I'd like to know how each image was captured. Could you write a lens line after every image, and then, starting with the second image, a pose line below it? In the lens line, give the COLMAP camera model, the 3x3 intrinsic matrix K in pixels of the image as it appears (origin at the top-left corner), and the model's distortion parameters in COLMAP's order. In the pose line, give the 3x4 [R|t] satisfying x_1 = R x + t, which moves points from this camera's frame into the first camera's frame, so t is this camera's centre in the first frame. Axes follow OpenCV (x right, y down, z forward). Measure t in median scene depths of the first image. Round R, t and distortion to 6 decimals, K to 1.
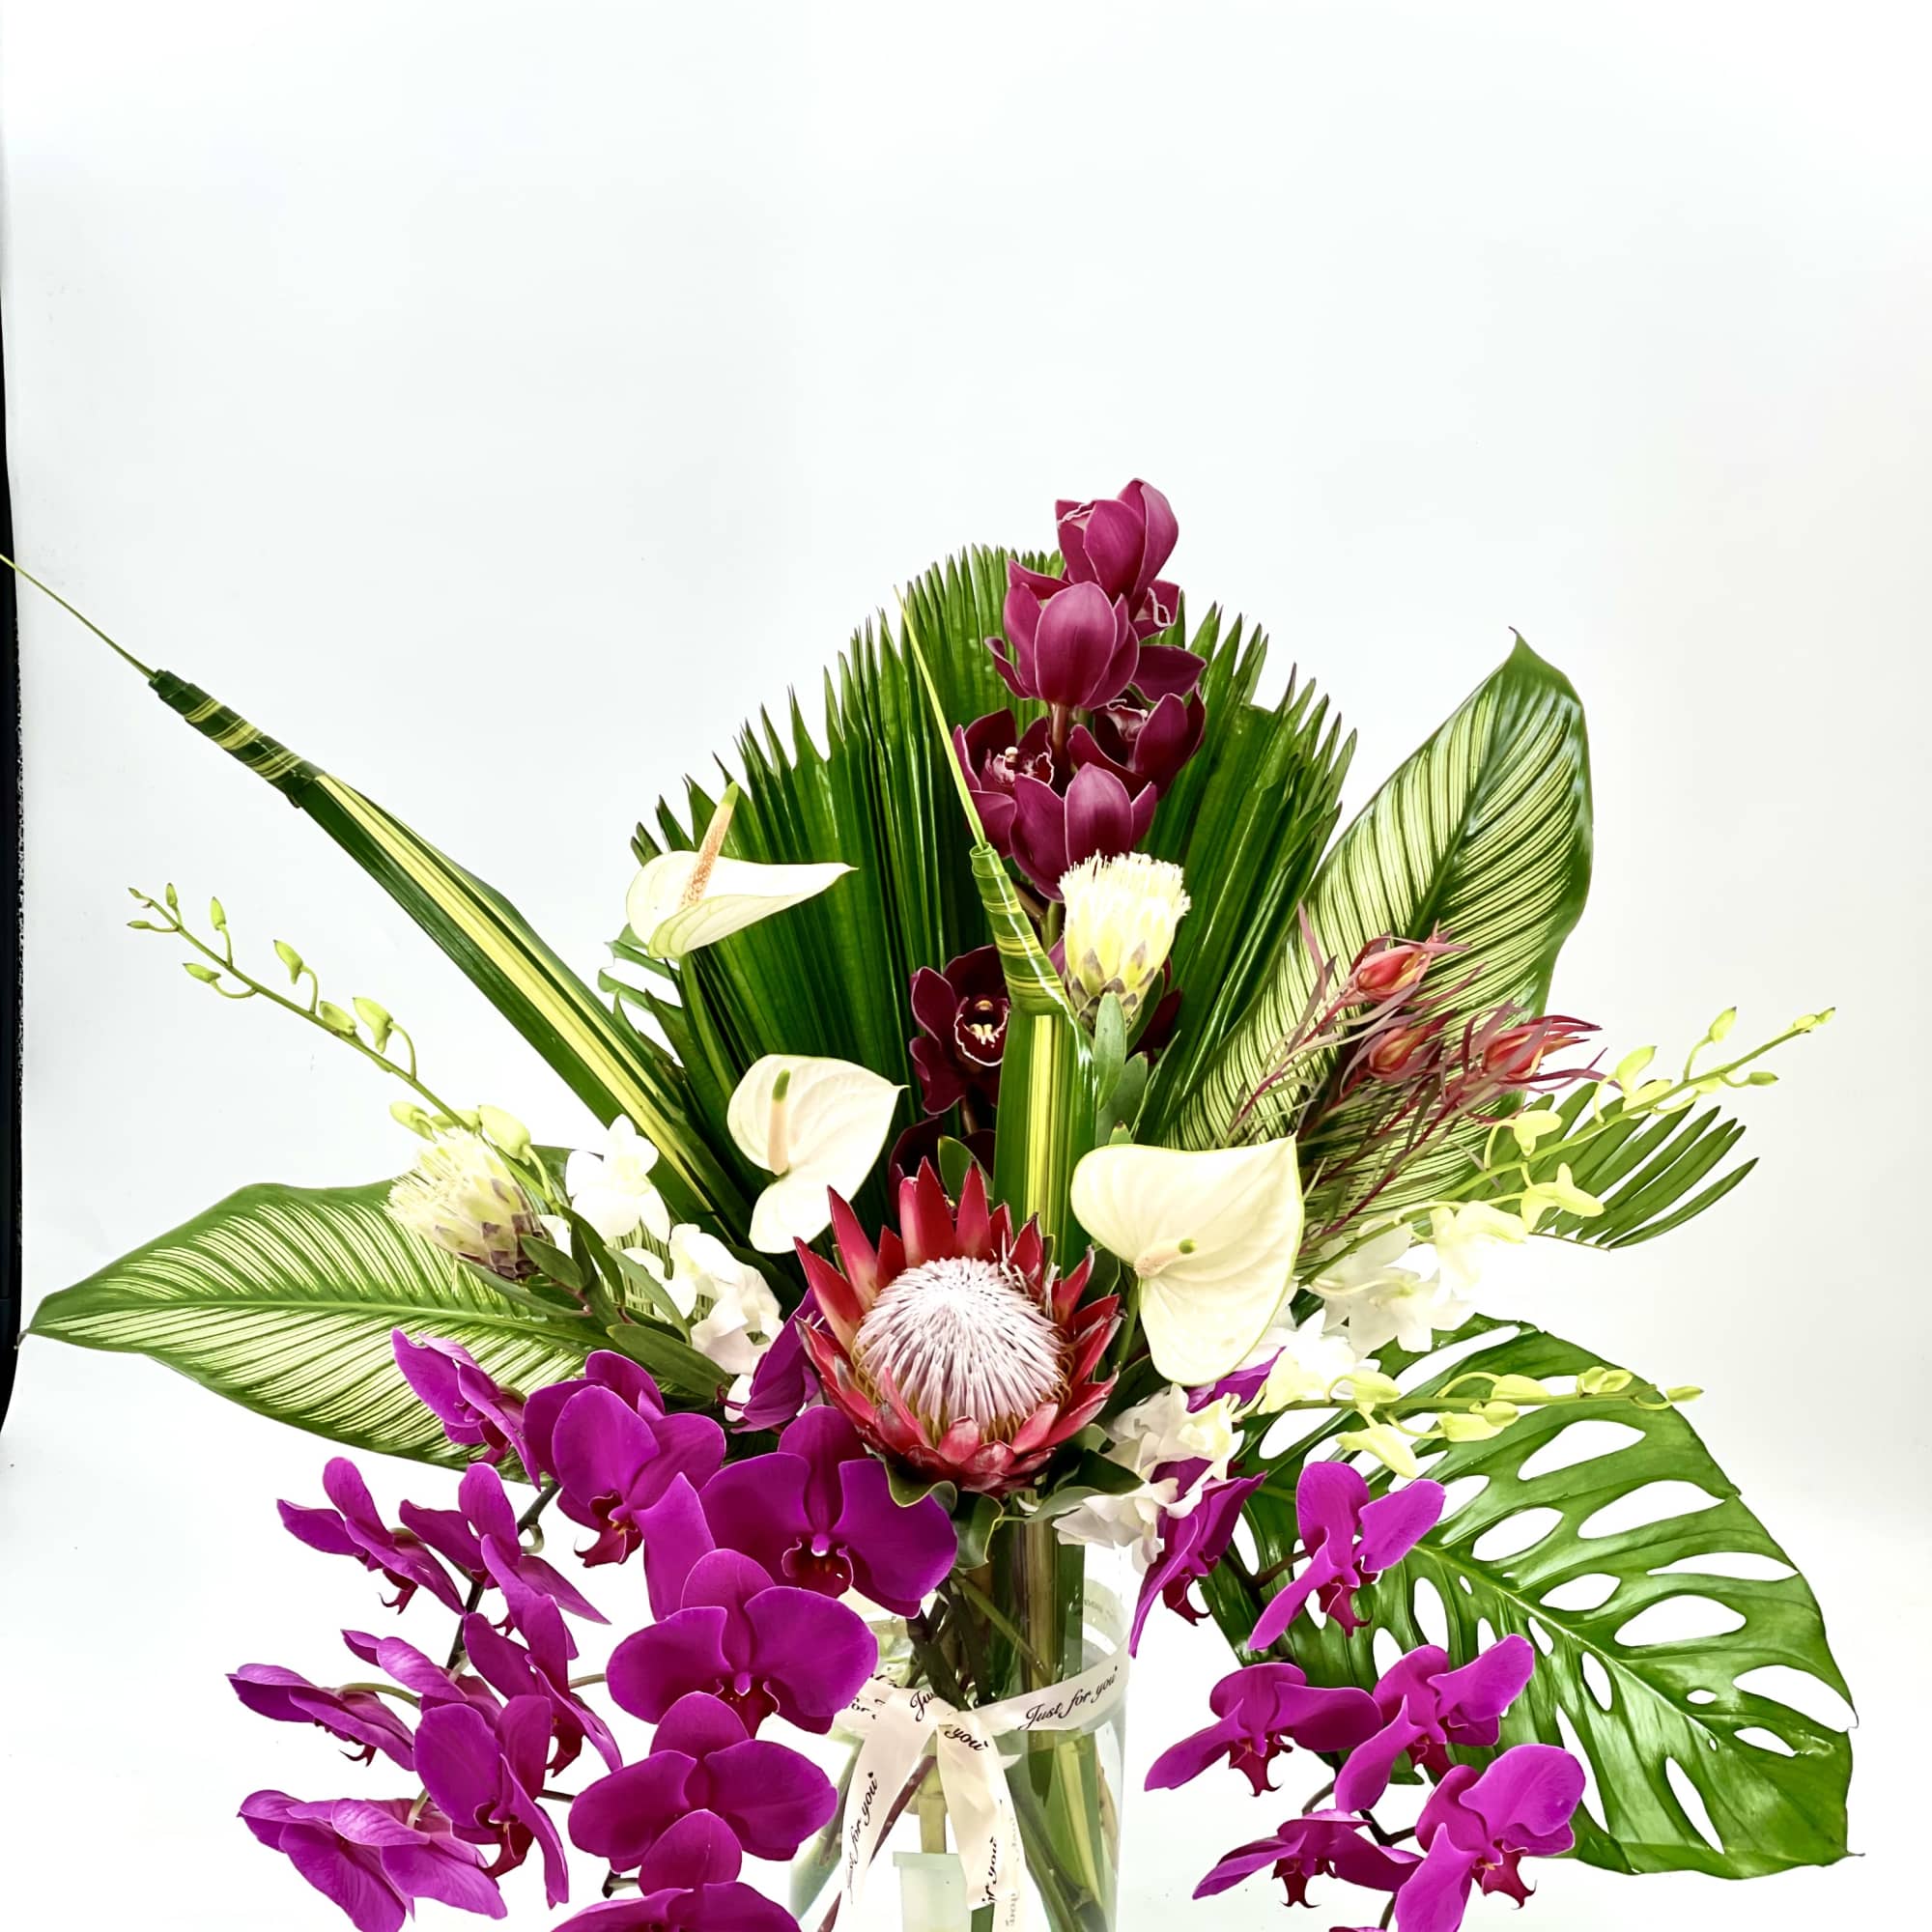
lens RADIAL K [[4832.2, 0, 873.9], [0, 4832.2, 962.7], [0, 0, 1]] dist [0.190025, 0.610476]
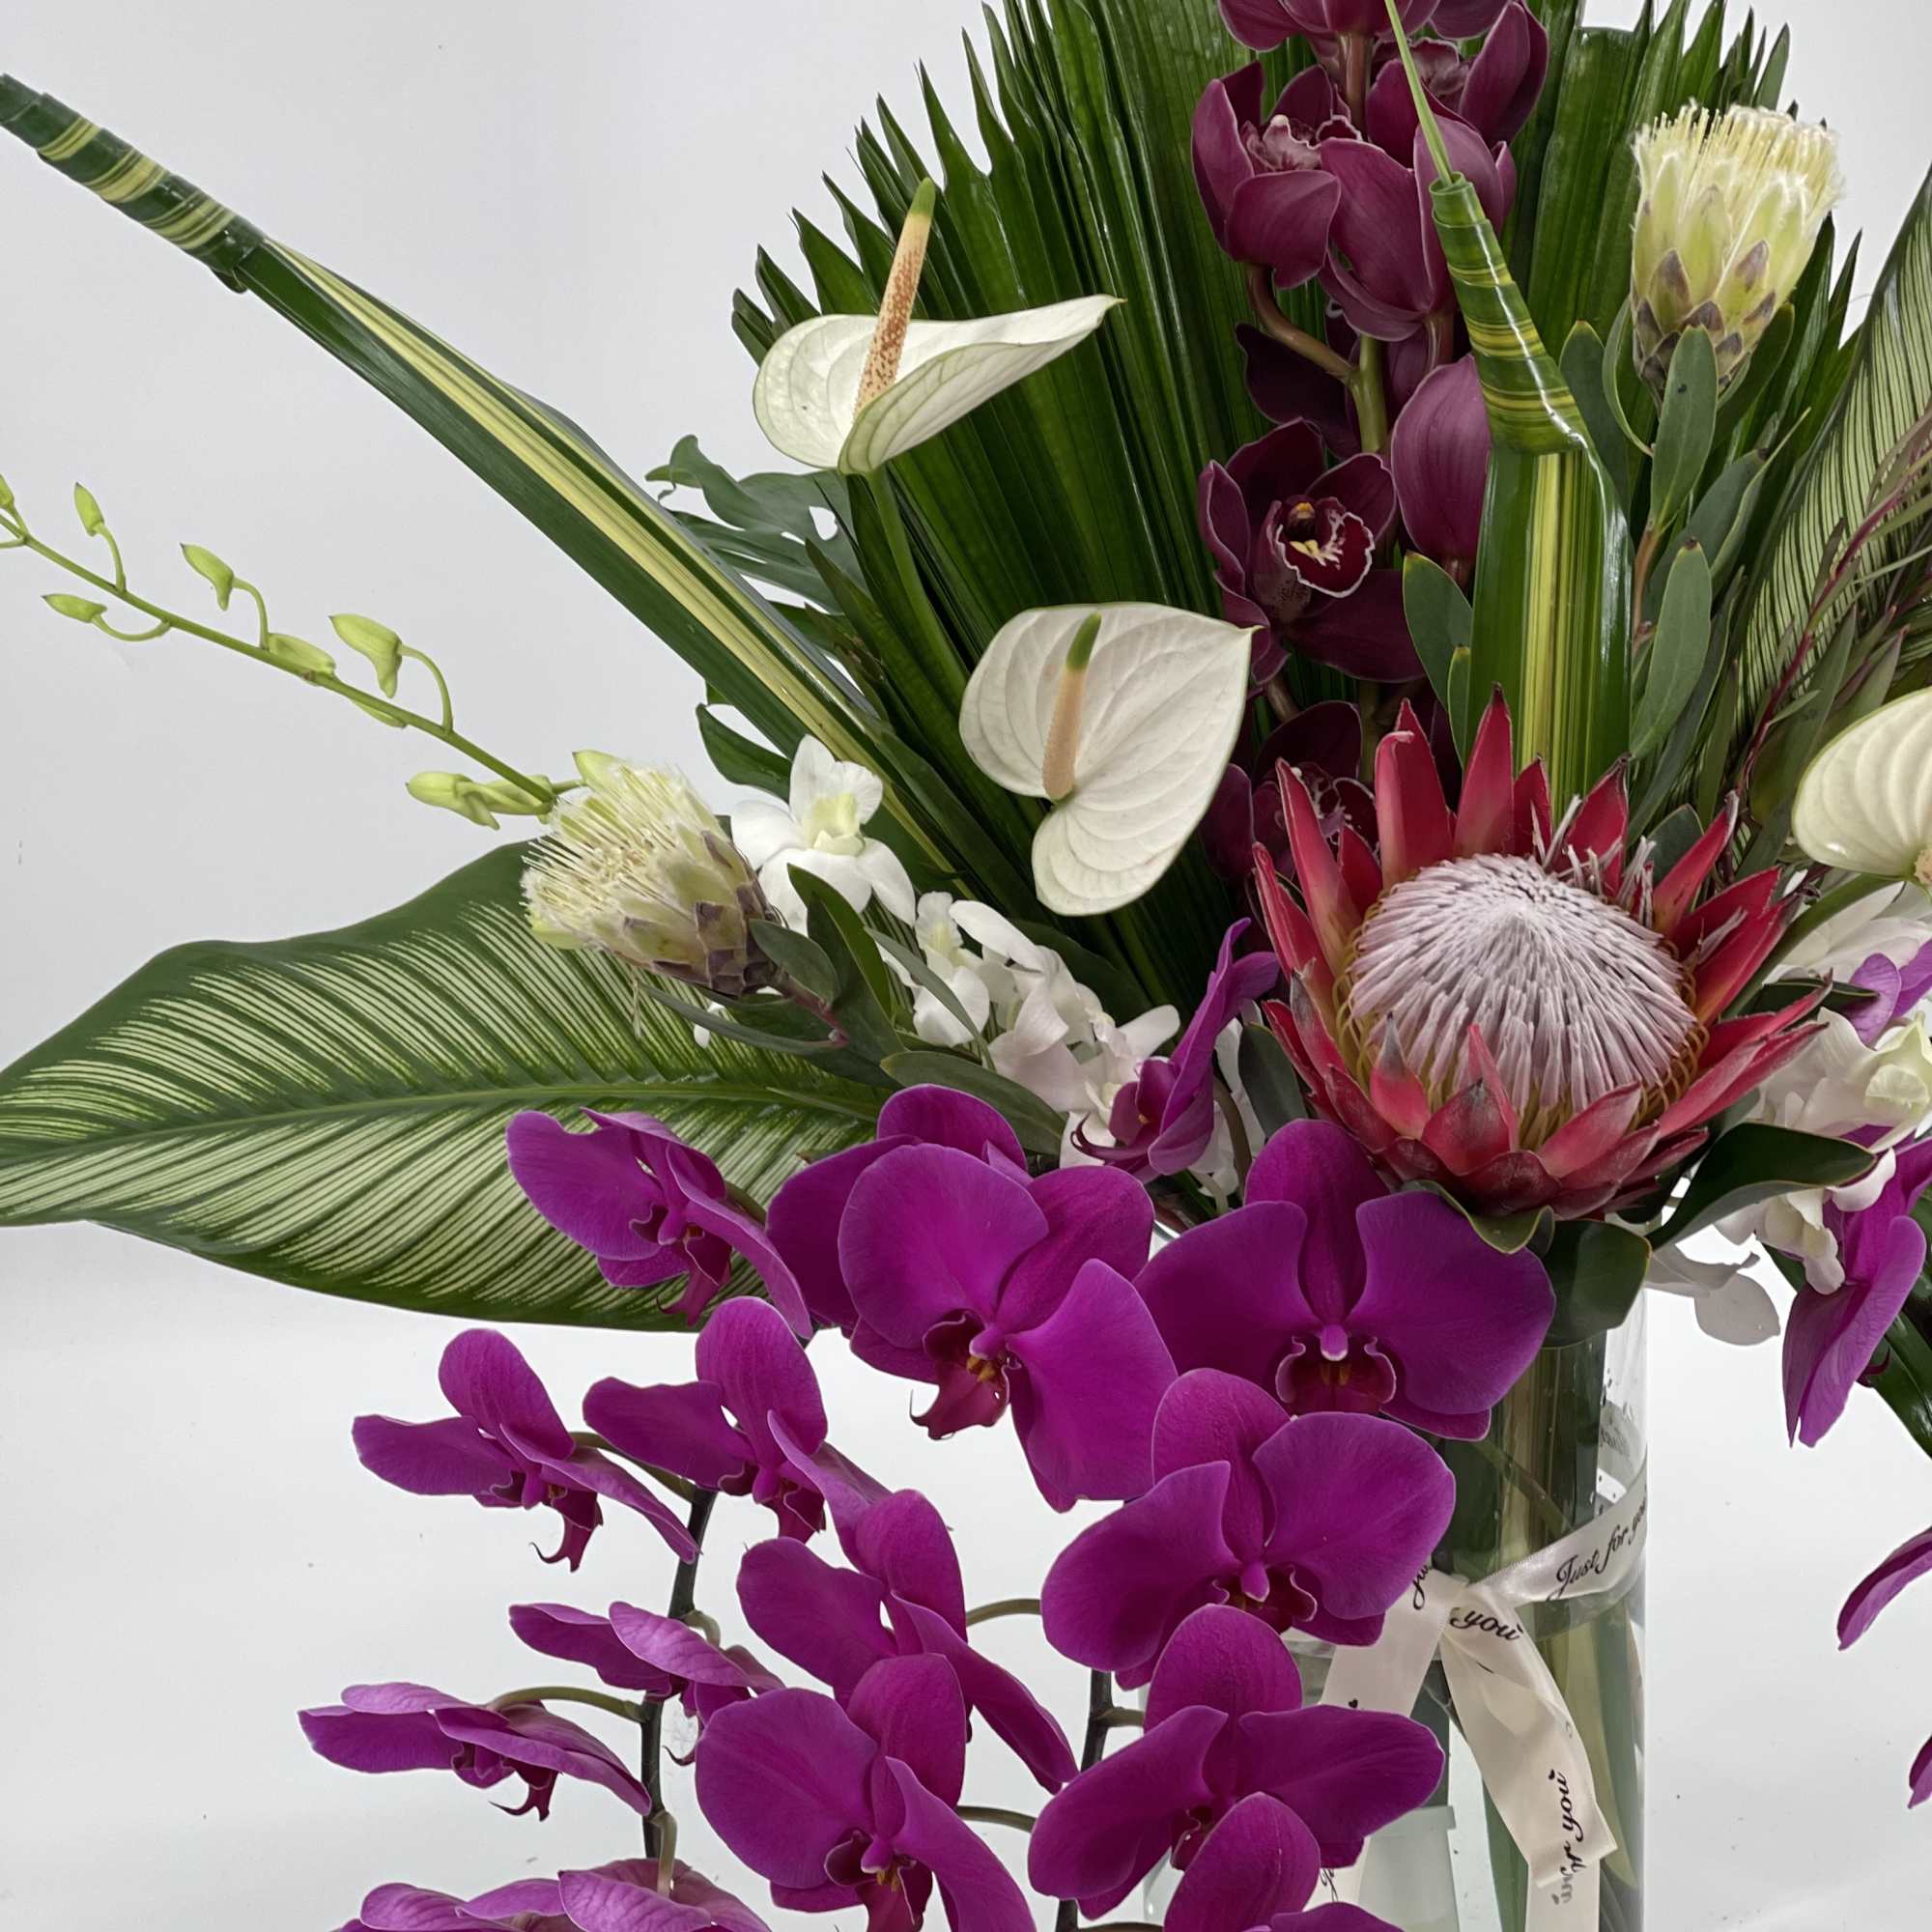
lens RADIAL K [[4743.5, 0, 966.0], [0, 4743.5, 966.0], [0, 0, 1]] dist [0.114549, 0.308952]
pose [[0.972567, -0.133775, 0.190312, -0.157485], [0.130615, 0.991006, 0.029113, 0.046955], [-0.192495, -0.003457, 0.981292, 0.398615]]
